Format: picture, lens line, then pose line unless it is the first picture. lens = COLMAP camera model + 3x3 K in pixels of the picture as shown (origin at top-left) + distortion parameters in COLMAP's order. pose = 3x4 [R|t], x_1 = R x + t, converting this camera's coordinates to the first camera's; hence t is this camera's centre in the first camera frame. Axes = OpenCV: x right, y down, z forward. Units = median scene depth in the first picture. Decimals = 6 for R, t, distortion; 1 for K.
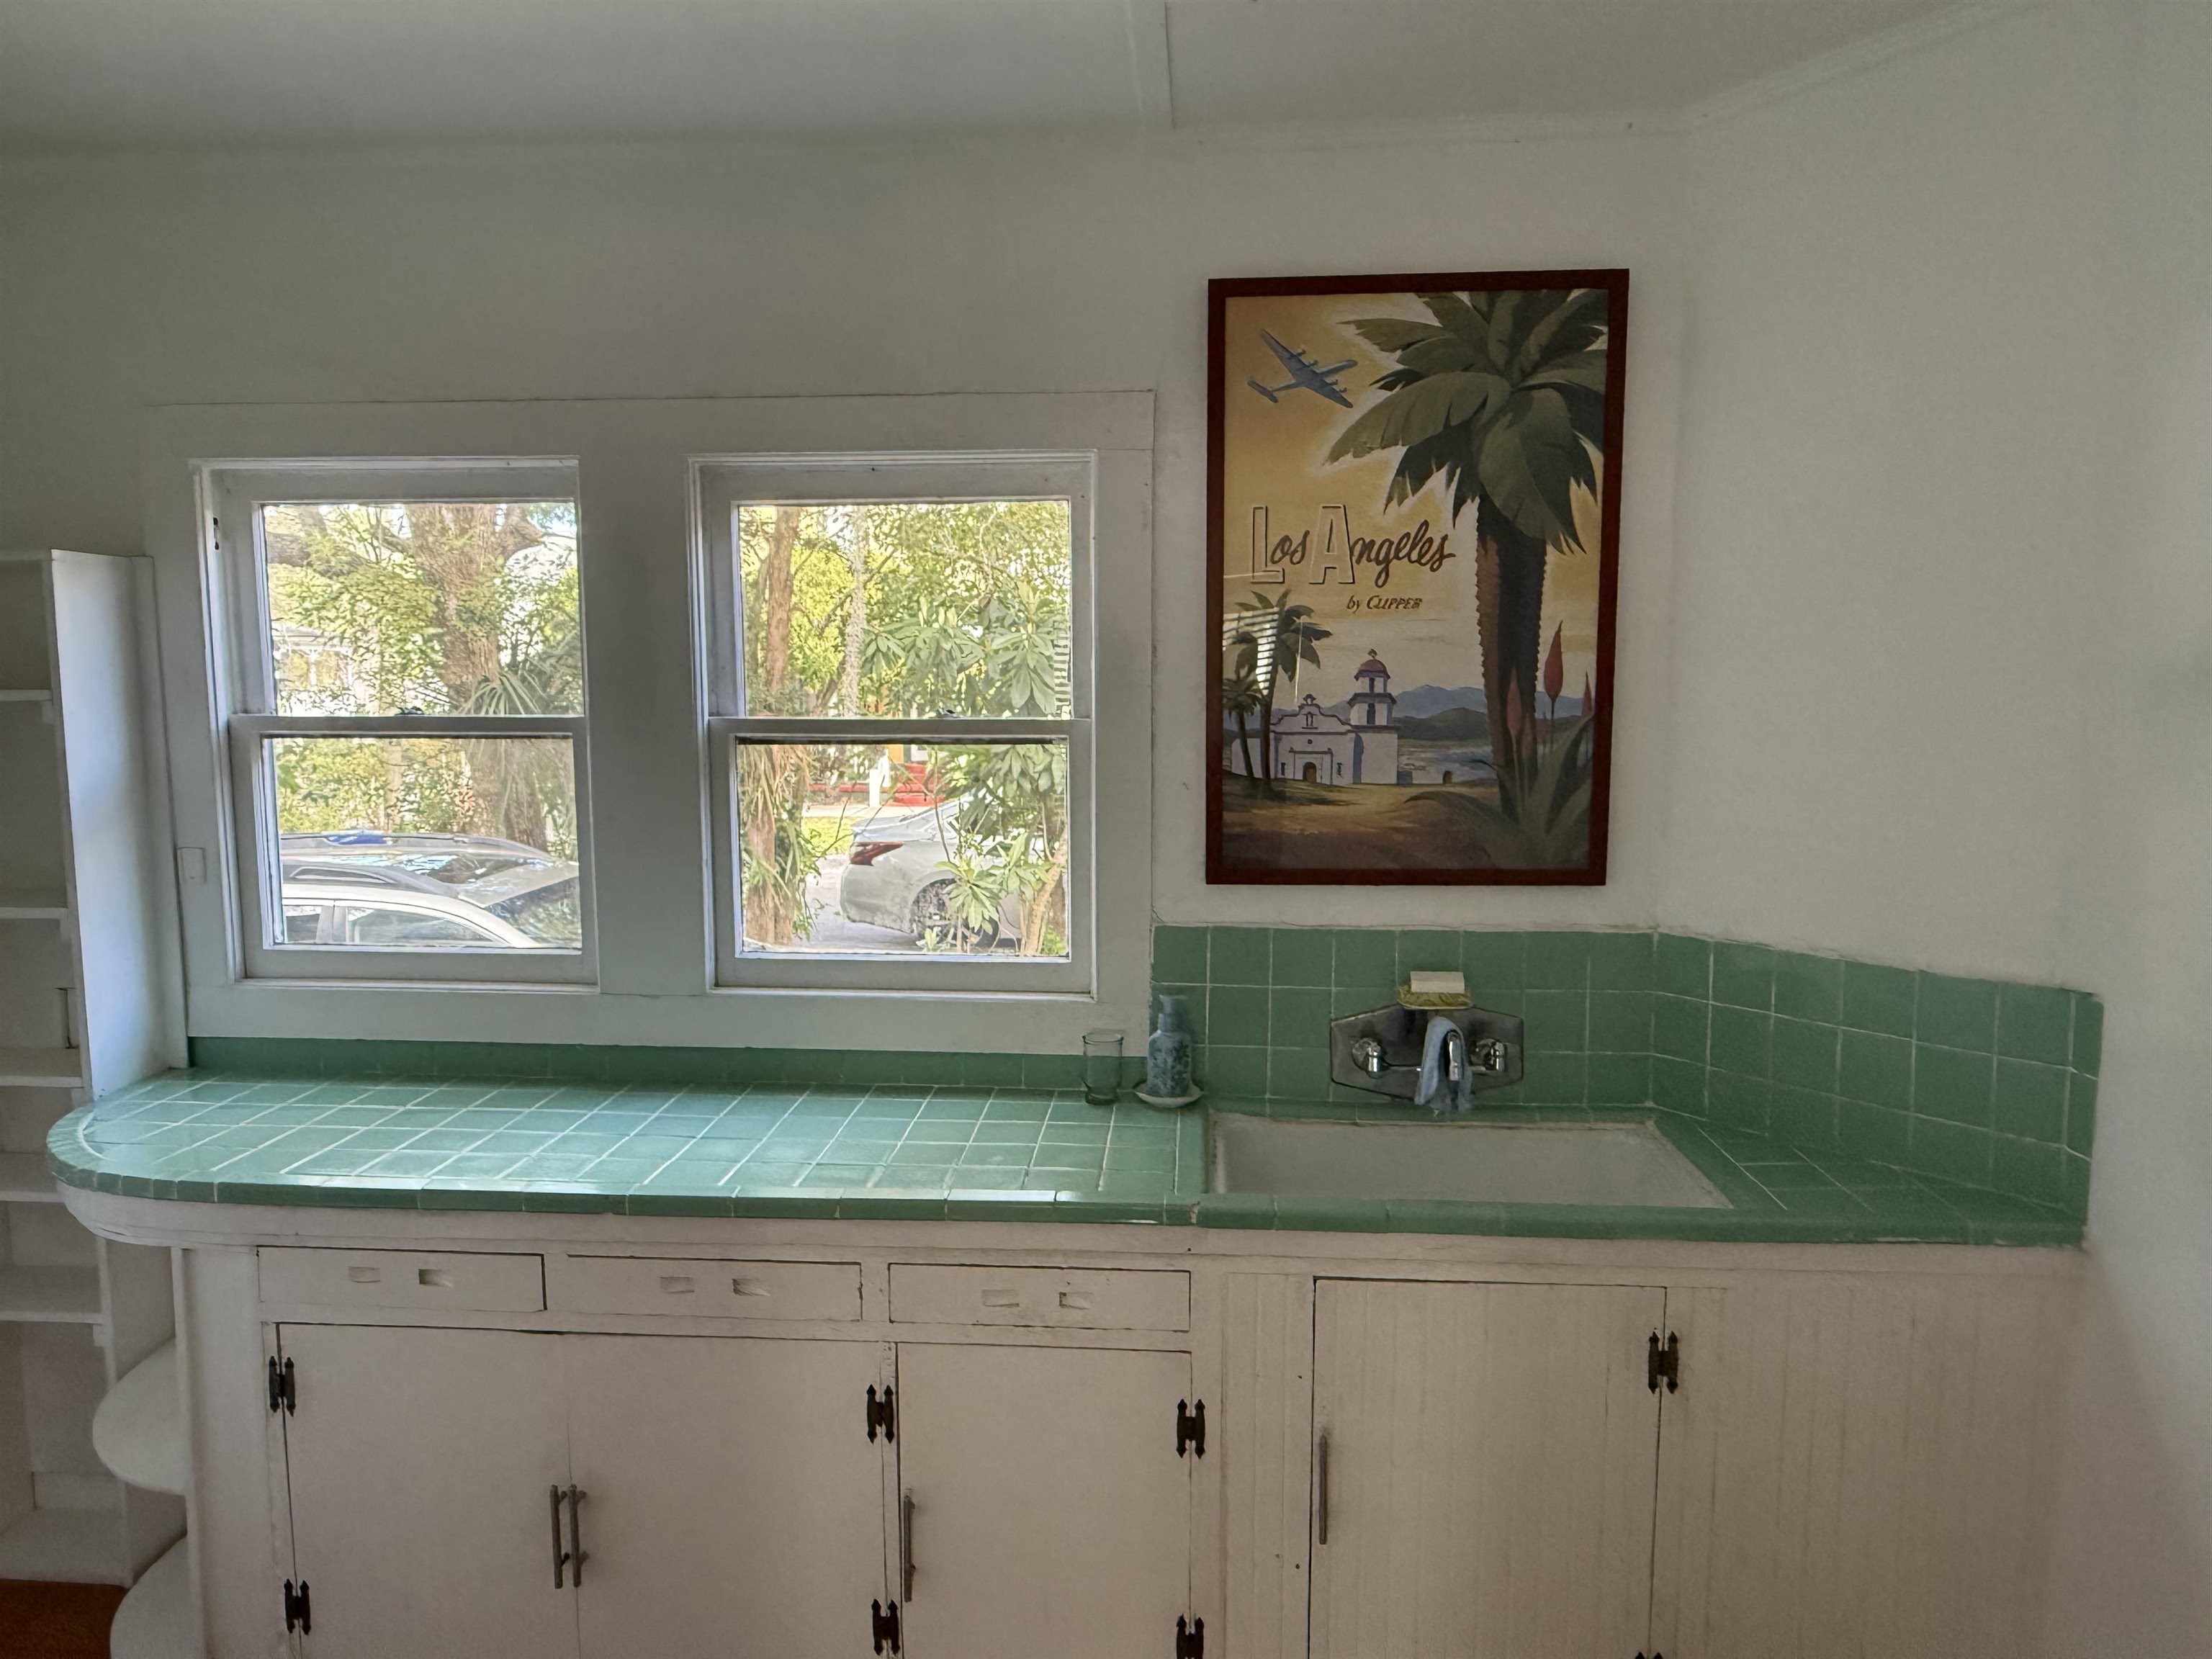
lens RADIAL K [[1429.7, 0, 1106.0], [0, 1429.7, 829.5], [0, 0, 1]] dist [0.003678, 0.001717]
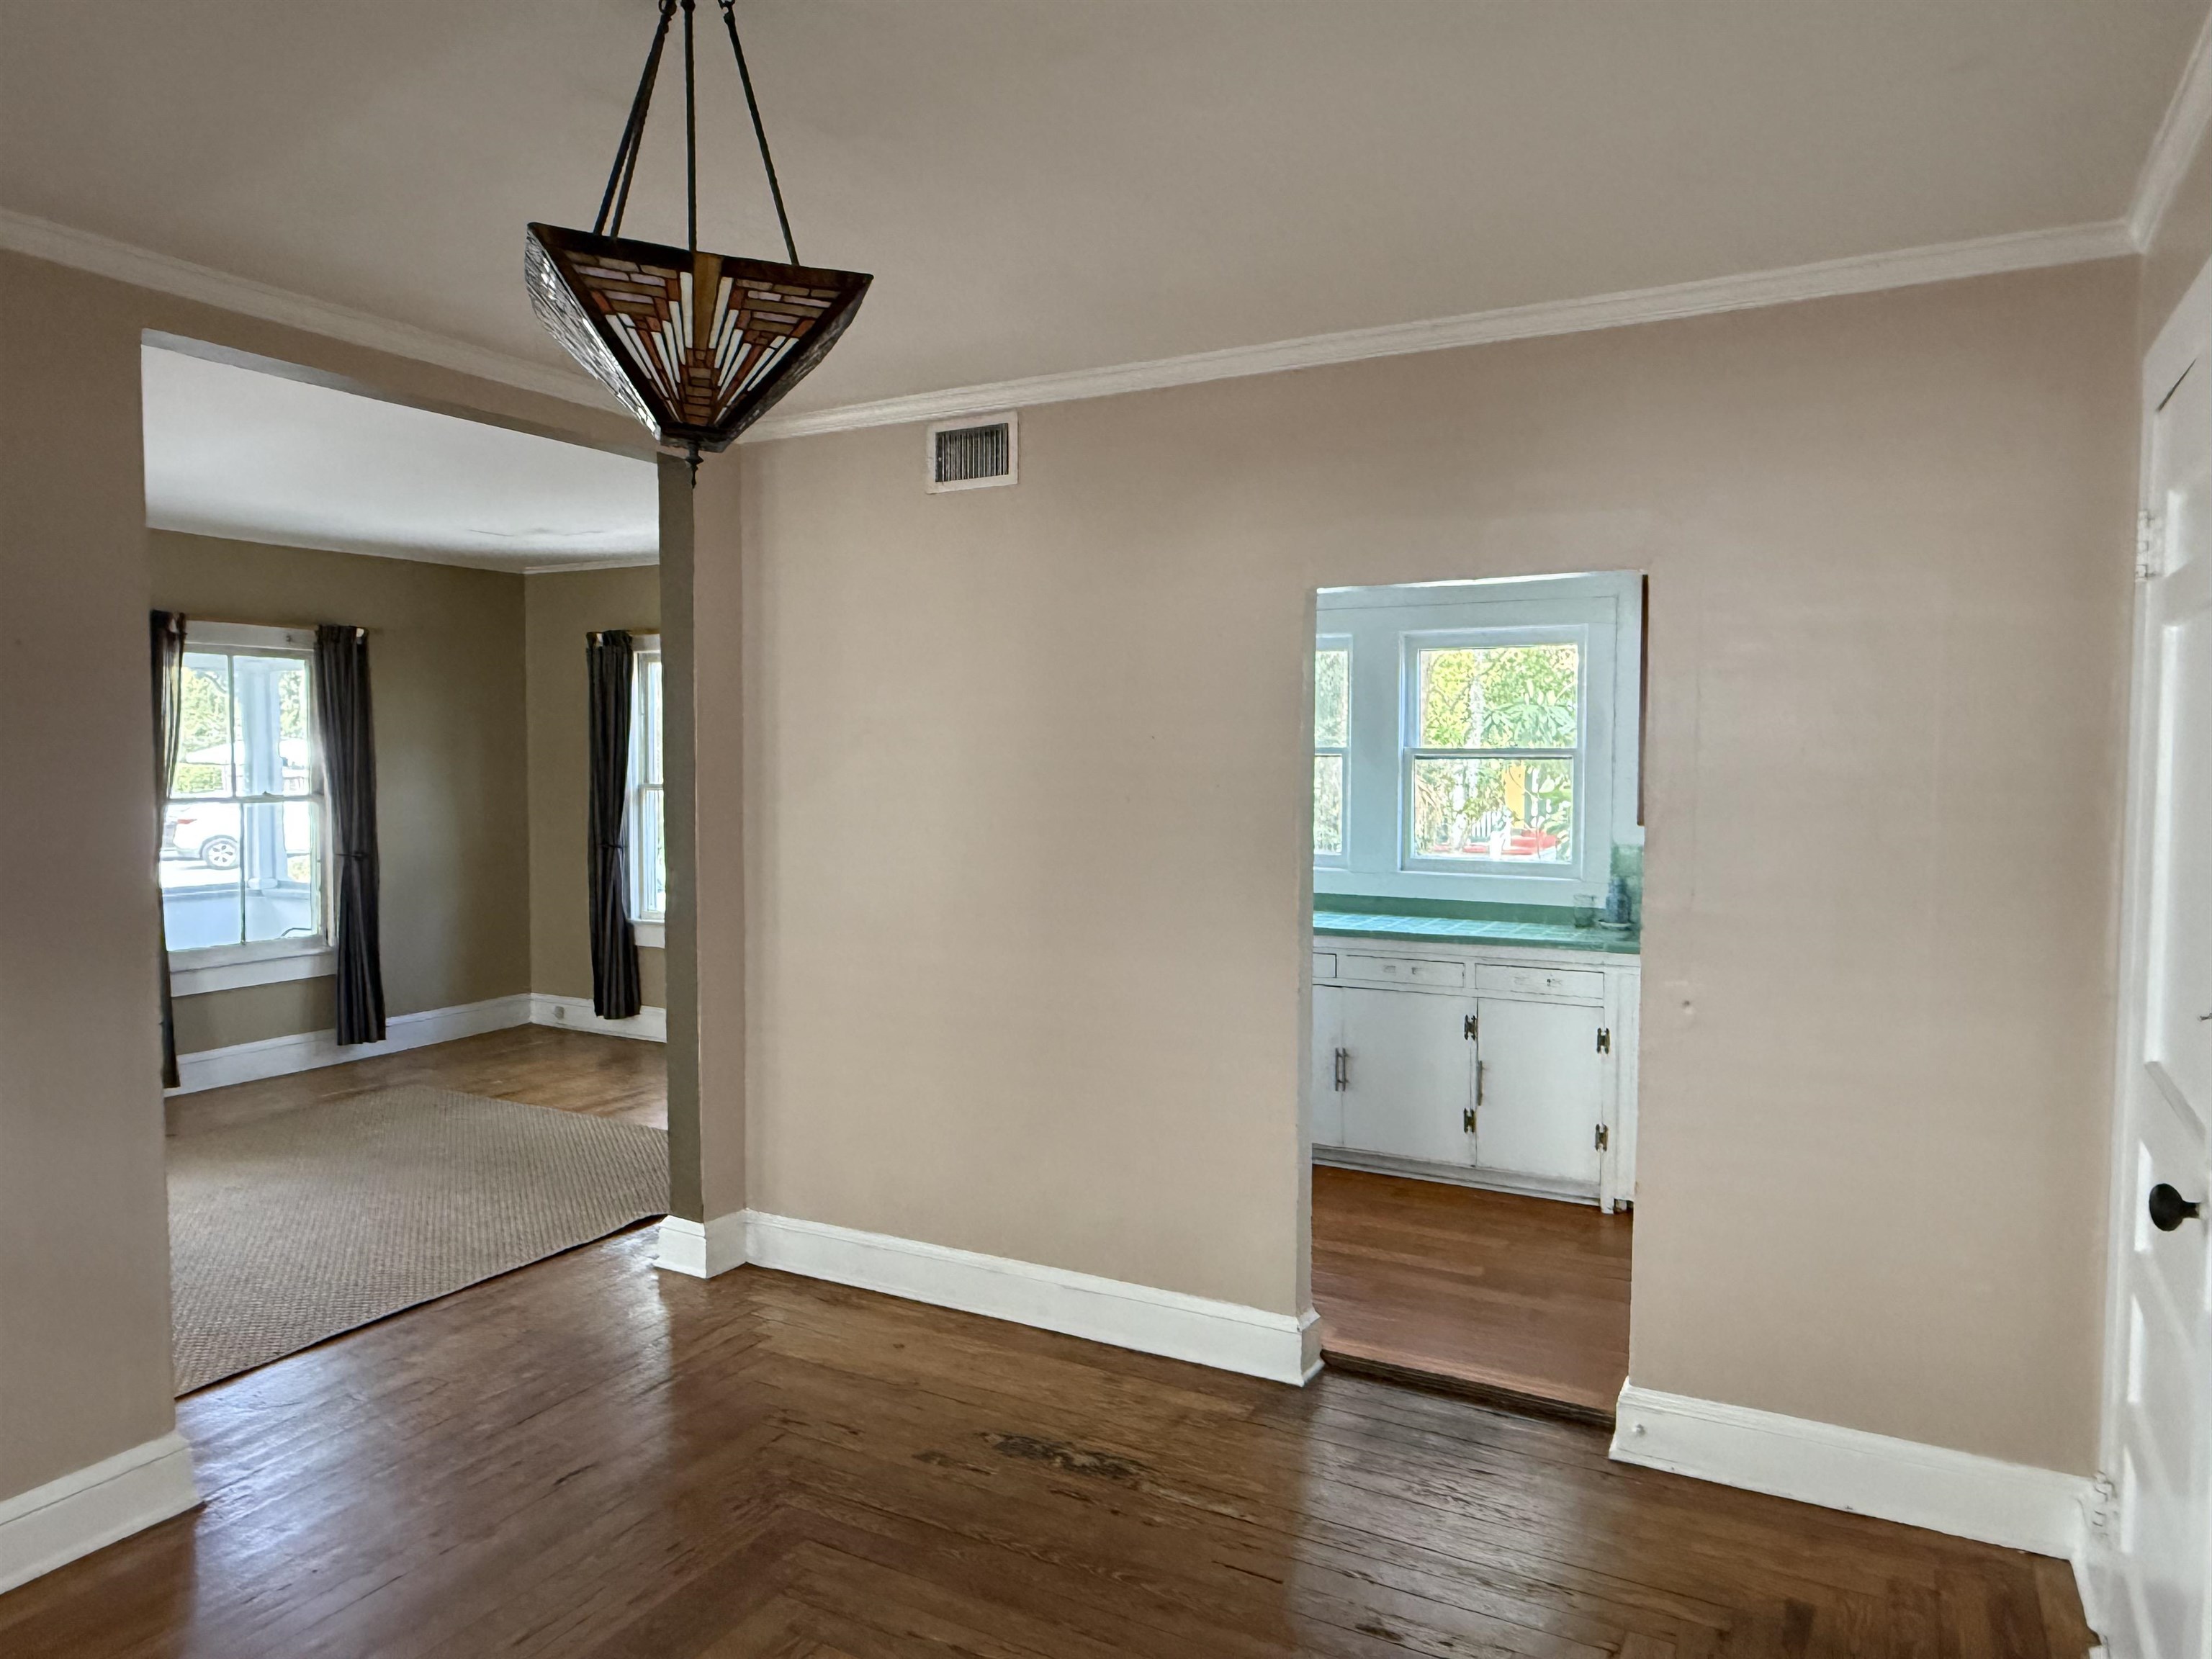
lens RADIAL K [[1429.7, 0, 1106.0], [0, 1429.7, 829.5], [0, 0, 1]] dist [0.003678, 0.001717]
pose [[0.909030, 0.026217, -0.415906, 0.275959], [-0.048063, 0.997955, -0.042141, 0.201019], [0.413951, 0.058297, 0.908431, -1.453929]]
